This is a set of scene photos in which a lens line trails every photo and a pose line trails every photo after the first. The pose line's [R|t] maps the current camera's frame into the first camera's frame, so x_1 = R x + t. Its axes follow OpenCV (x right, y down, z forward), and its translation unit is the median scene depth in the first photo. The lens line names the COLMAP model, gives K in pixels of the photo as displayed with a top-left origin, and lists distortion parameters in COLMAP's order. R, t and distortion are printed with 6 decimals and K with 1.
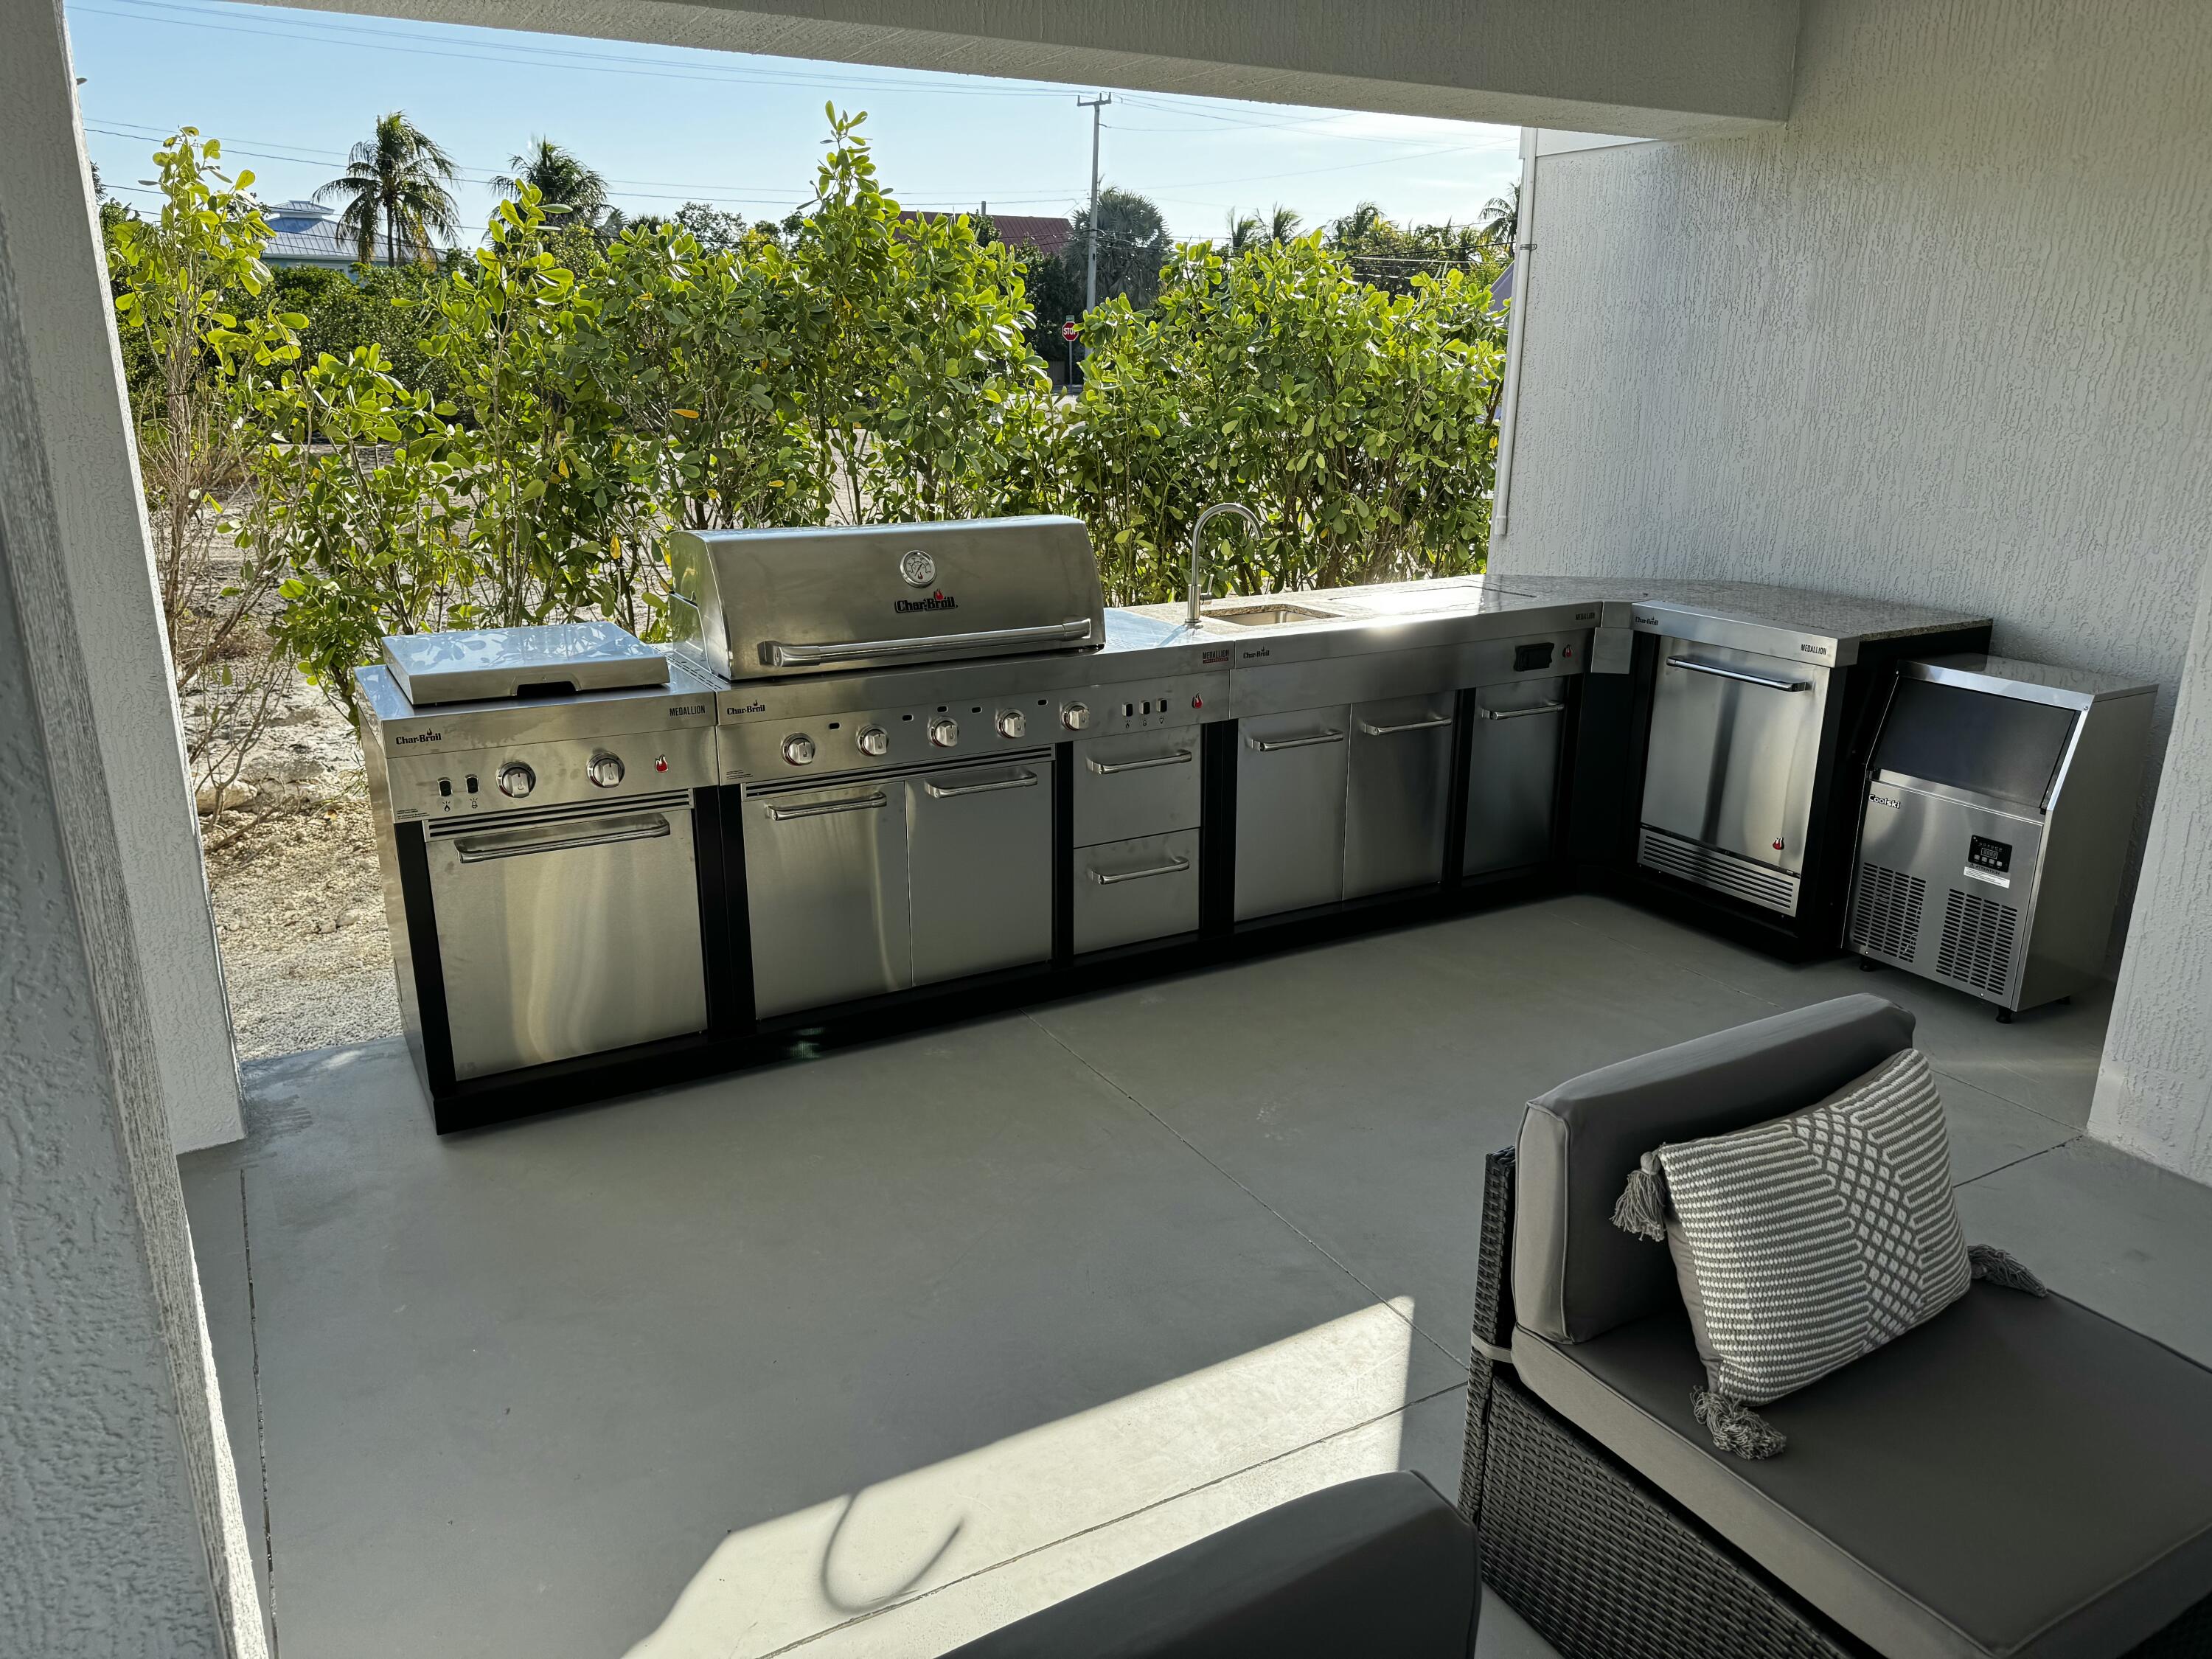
lens RADIAL K [[1548.0, 0, 1085.0], [0, 1548.0, 823.5], [0, 0, 1]] dist [0.008753, -0.010804]
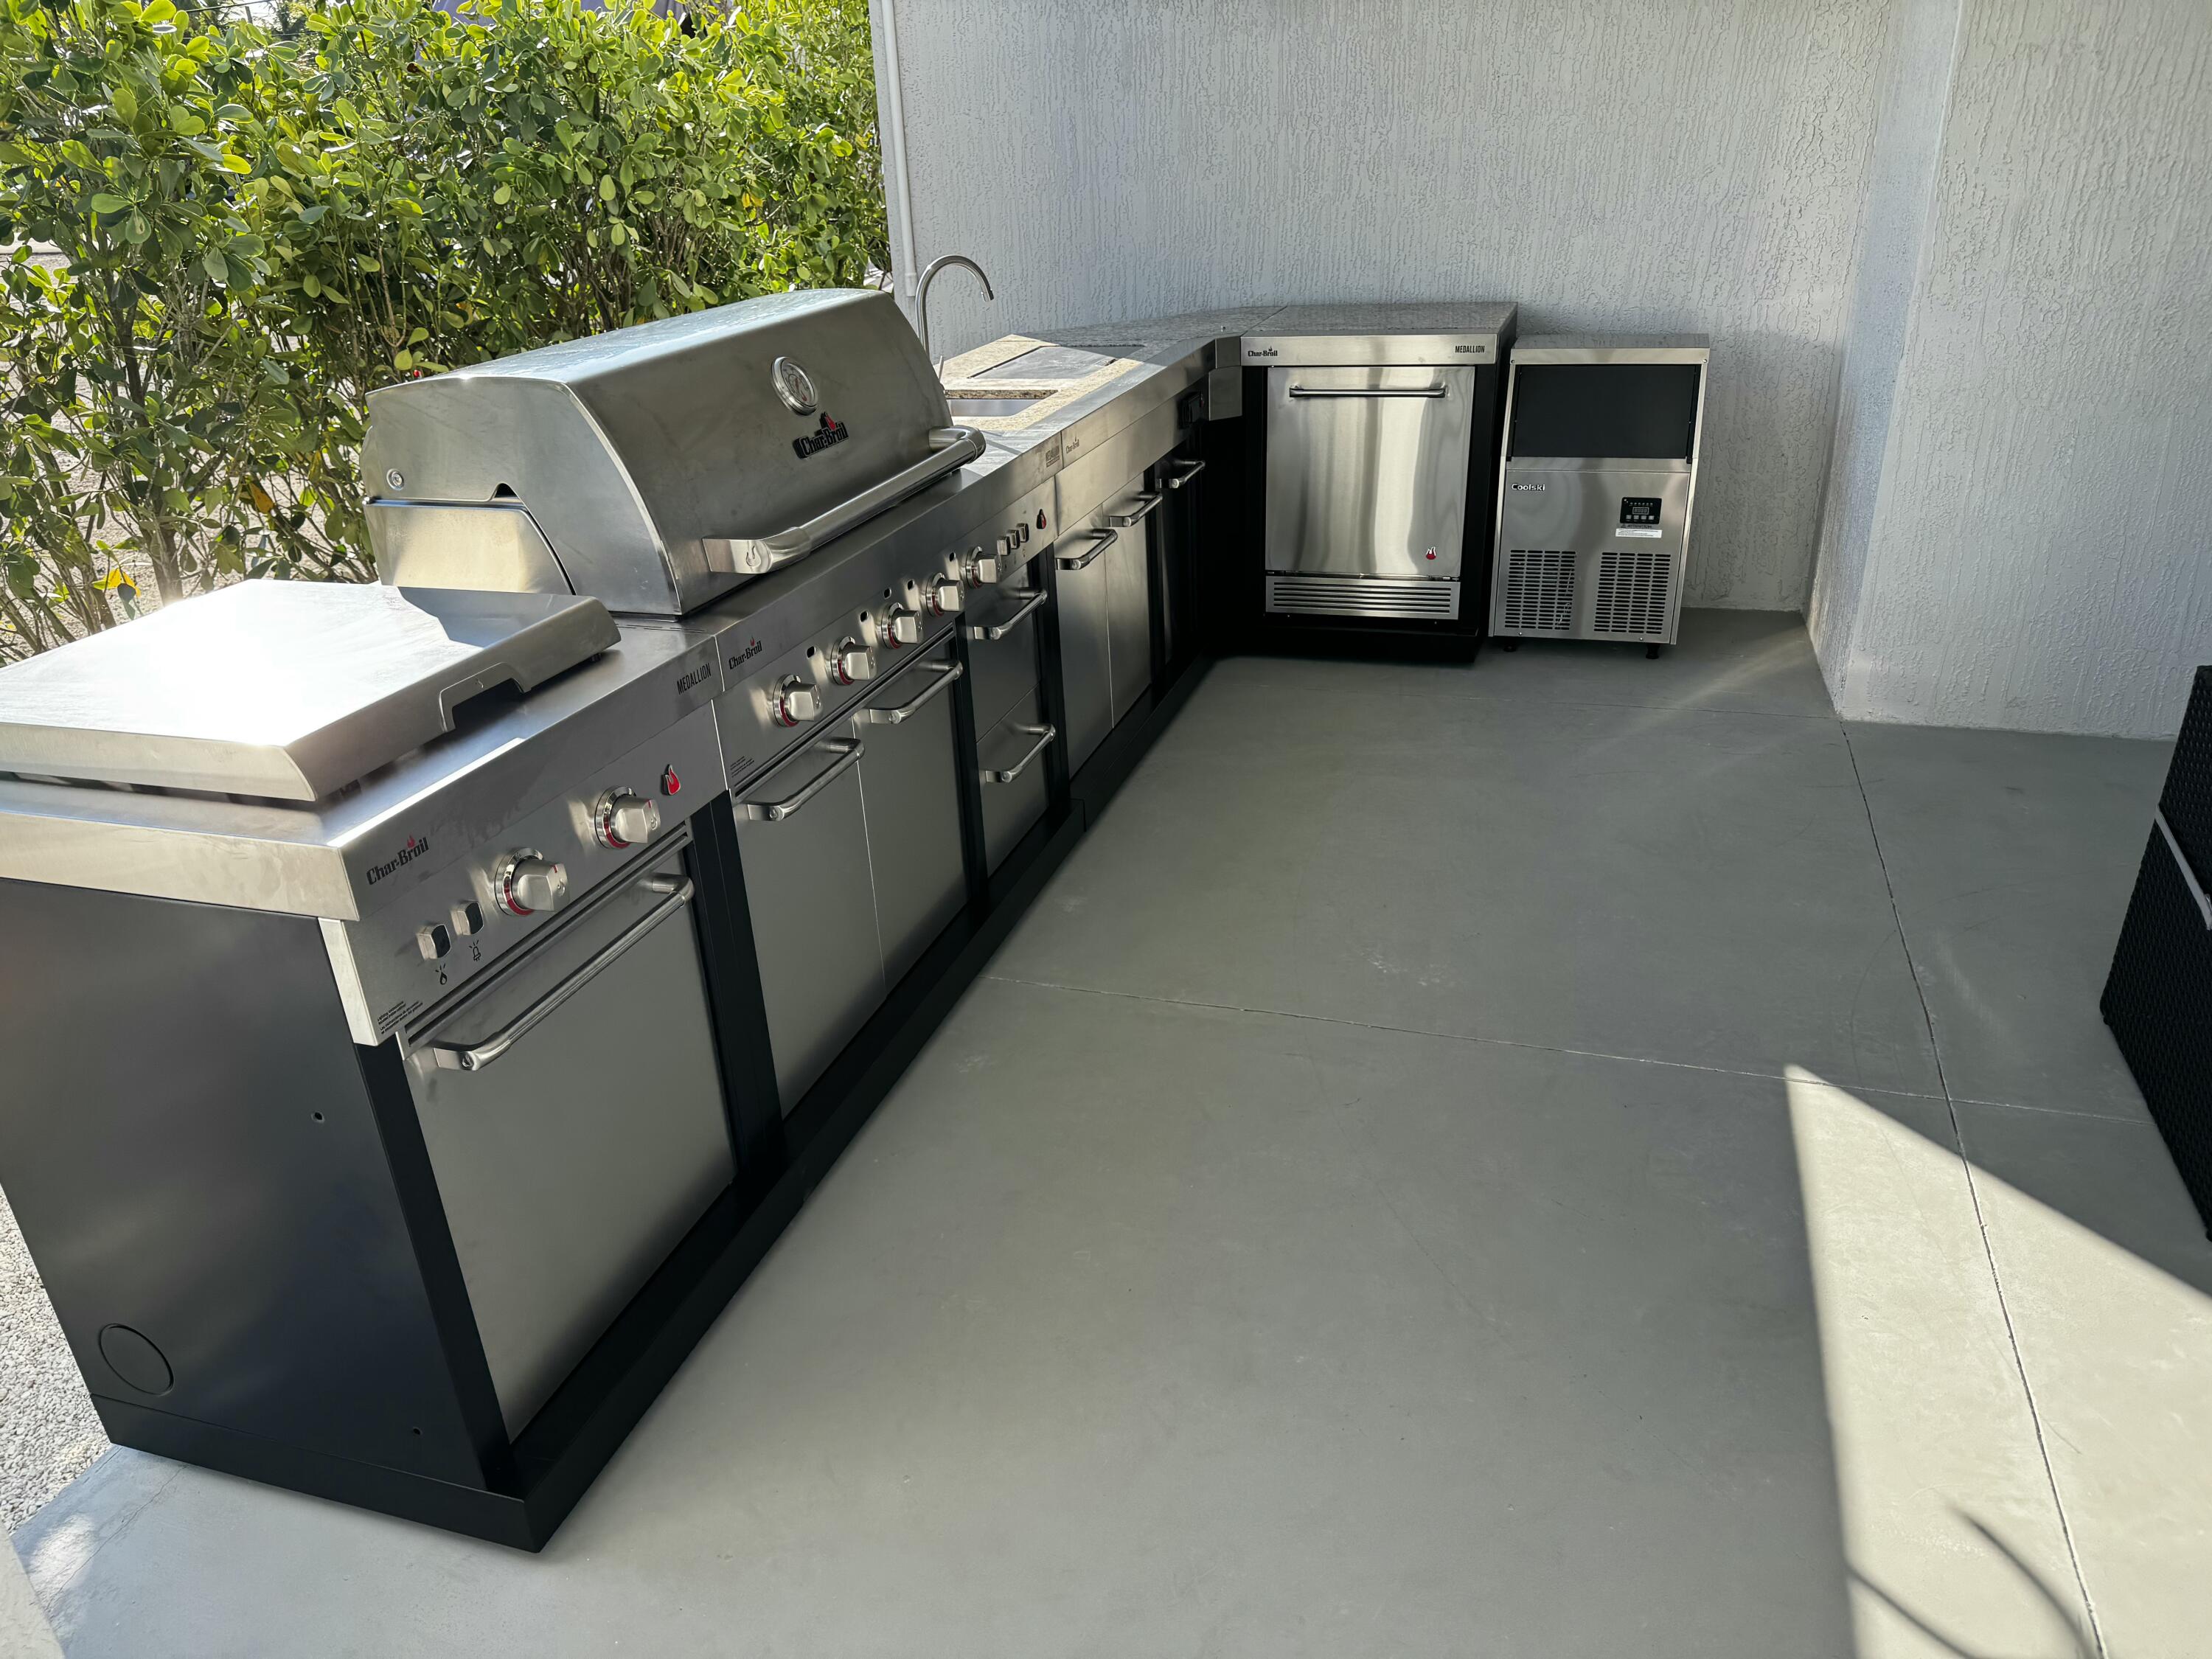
lens RADIAL K [[1565.7, 0, 1067.7], [0, 1565.7, 845.4], [0, 0, 1]] dist [0.005864, -0.011261]
pose [[0.732313, -0.321701, 0.600189, -0.375554], [0.243208, 0.946804, 0.210740, -0.072926], [-0.636057, -0.008357, 0.771597, 0.324652]]
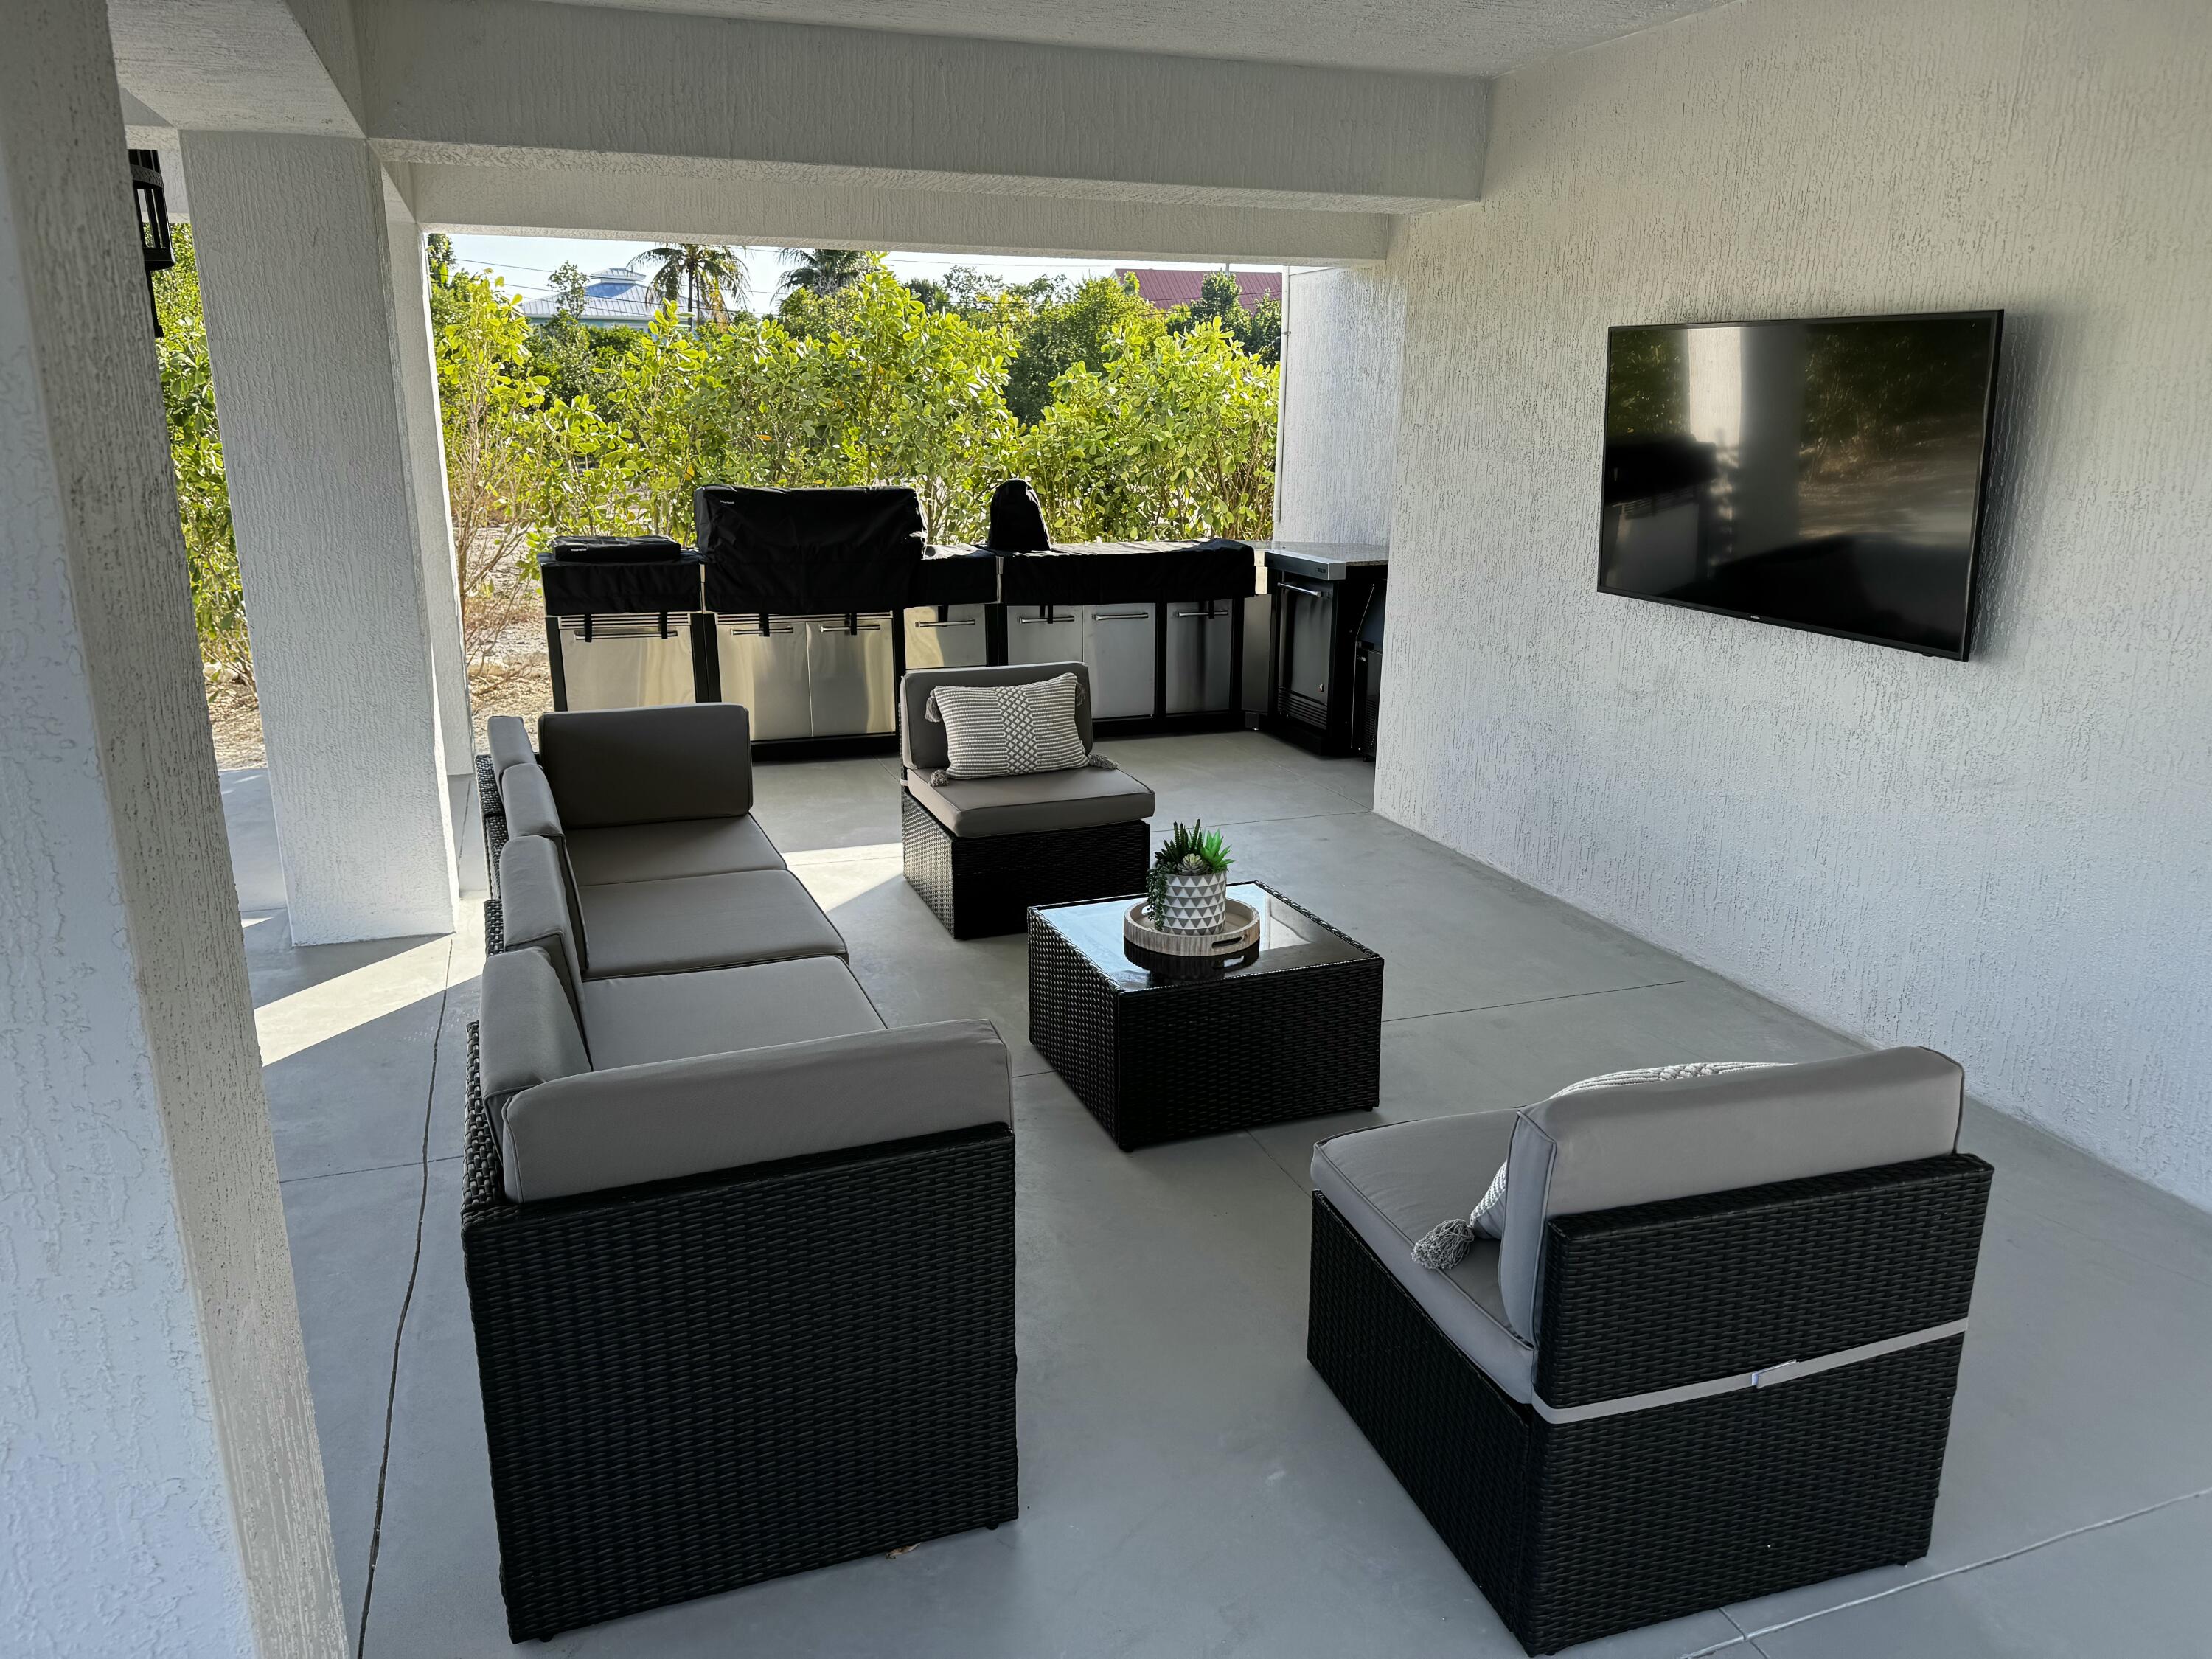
lens RADIAL K [[1535.6, 0, 1085.6], [0, 1535.6, 841.4], [0, 0, 1]] dist [0.043756, -0.049418]
pose [[0.985871, 0.046230, -0.161000, 0.429718], [-0.049249, 0.998677, -0.014808, 0.201244], [0.160102, 0.022528, 0.986843, -0.647954]]
